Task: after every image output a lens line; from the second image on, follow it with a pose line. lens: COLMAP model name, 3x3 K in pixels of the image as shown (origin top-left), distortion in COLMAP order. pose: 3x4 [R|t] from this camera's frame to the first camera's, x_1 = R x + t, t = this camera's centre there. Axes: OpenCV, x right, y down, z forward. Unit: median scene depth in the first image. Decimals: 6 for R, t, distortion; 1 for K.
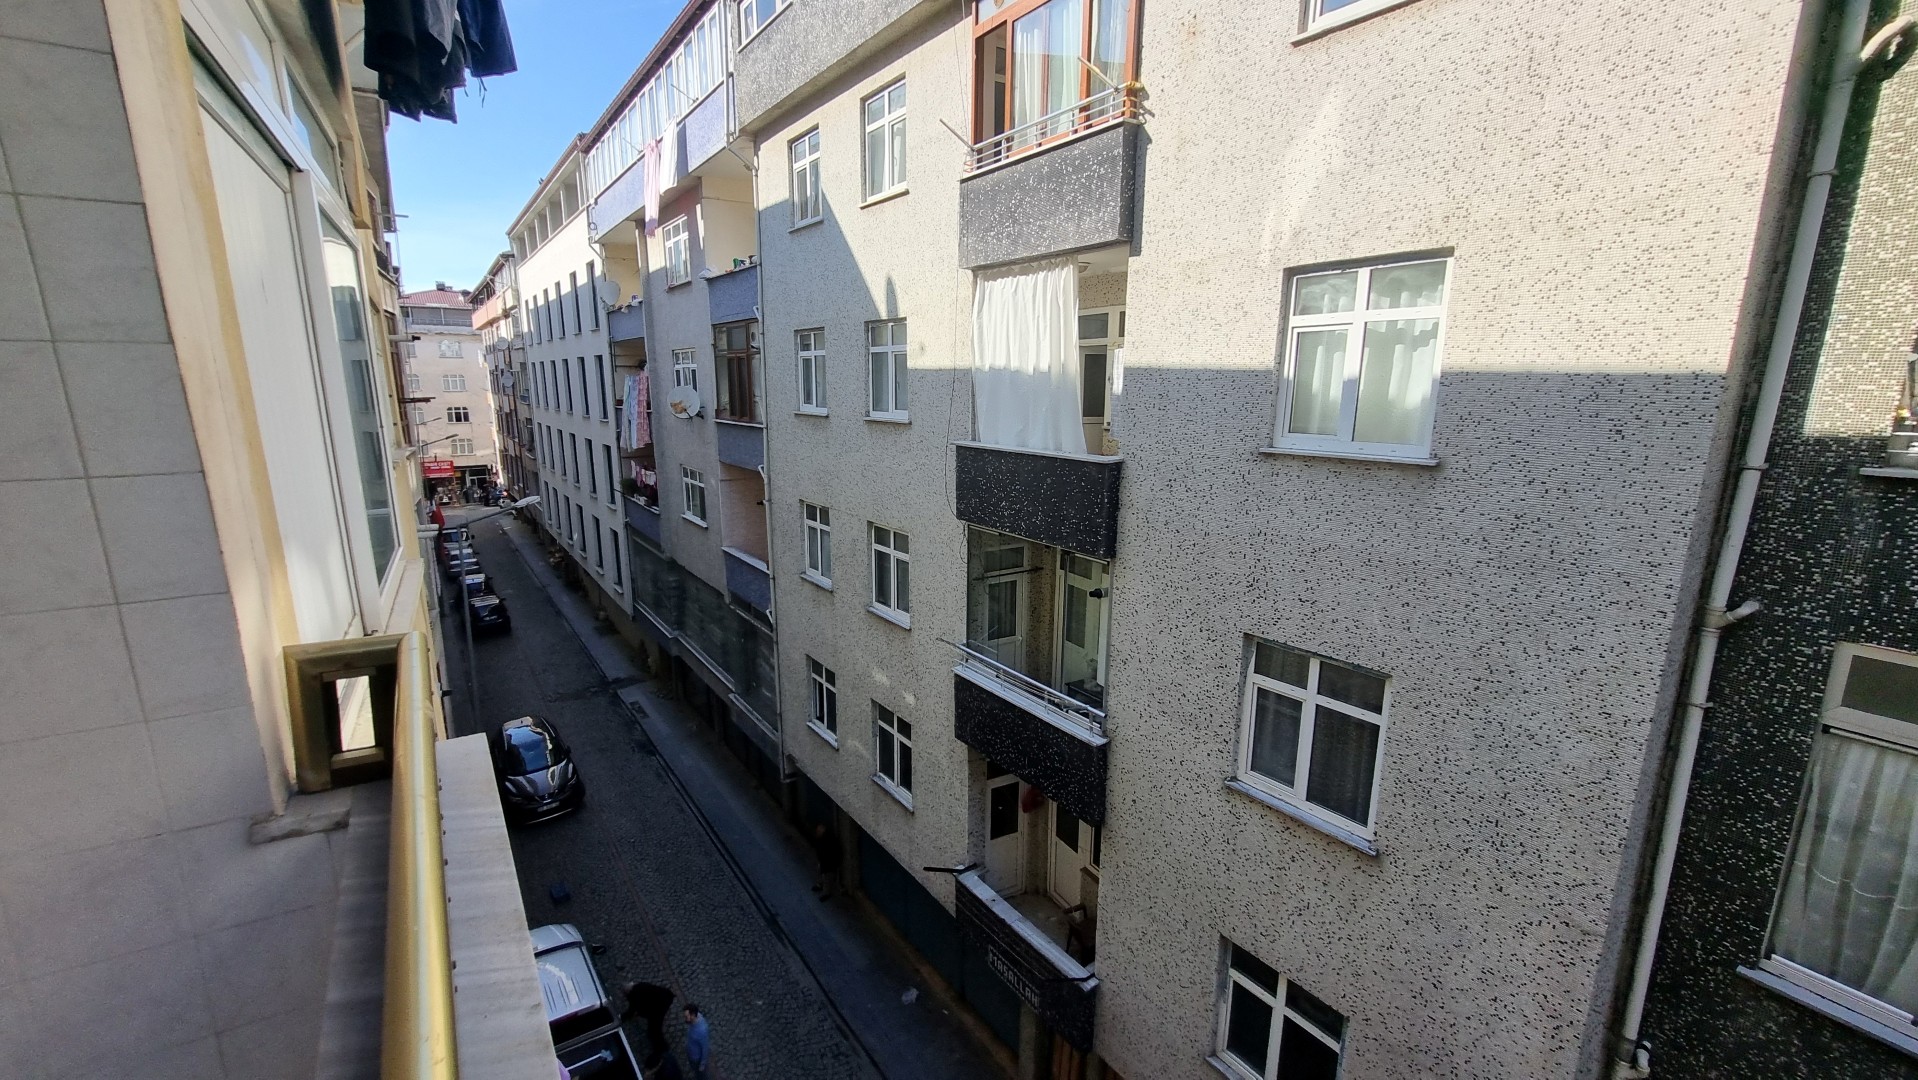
lens RADIAL K [[754.5, 0, 952.6], [0, 754.5, 537.3], [0, 0, 1]] dist [-0.000535, -0.001805]
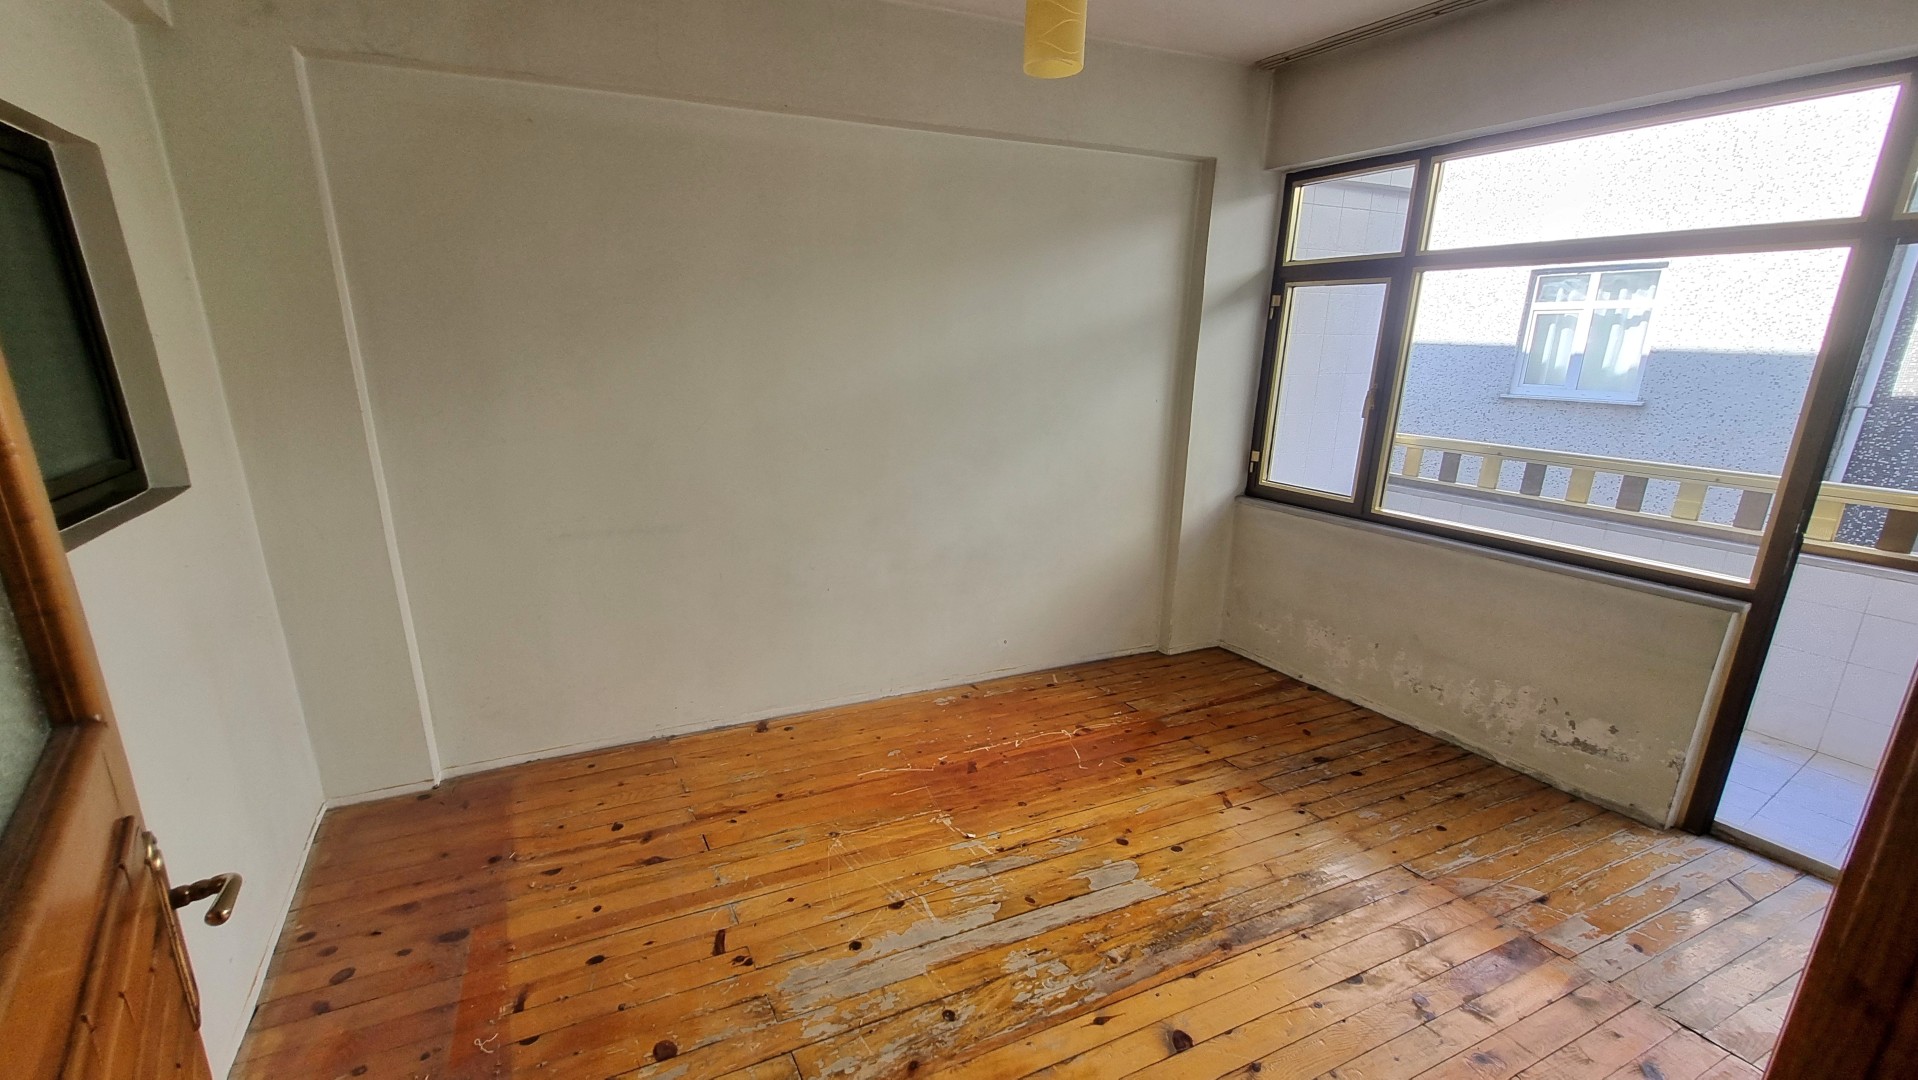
lens RADIAL K [[754.5, 0, 954.4], [0, 754.5, 534.7], [0, 0, 1]] dist [-0.000535, -0.001805]
pose [[0.998963, 0.032031, -0.032347, -0.667686], [-0.030688, 0.998680, 0.041185, 0.141111], [0.033624, -0.040149, 0.998628, -0.559562]]
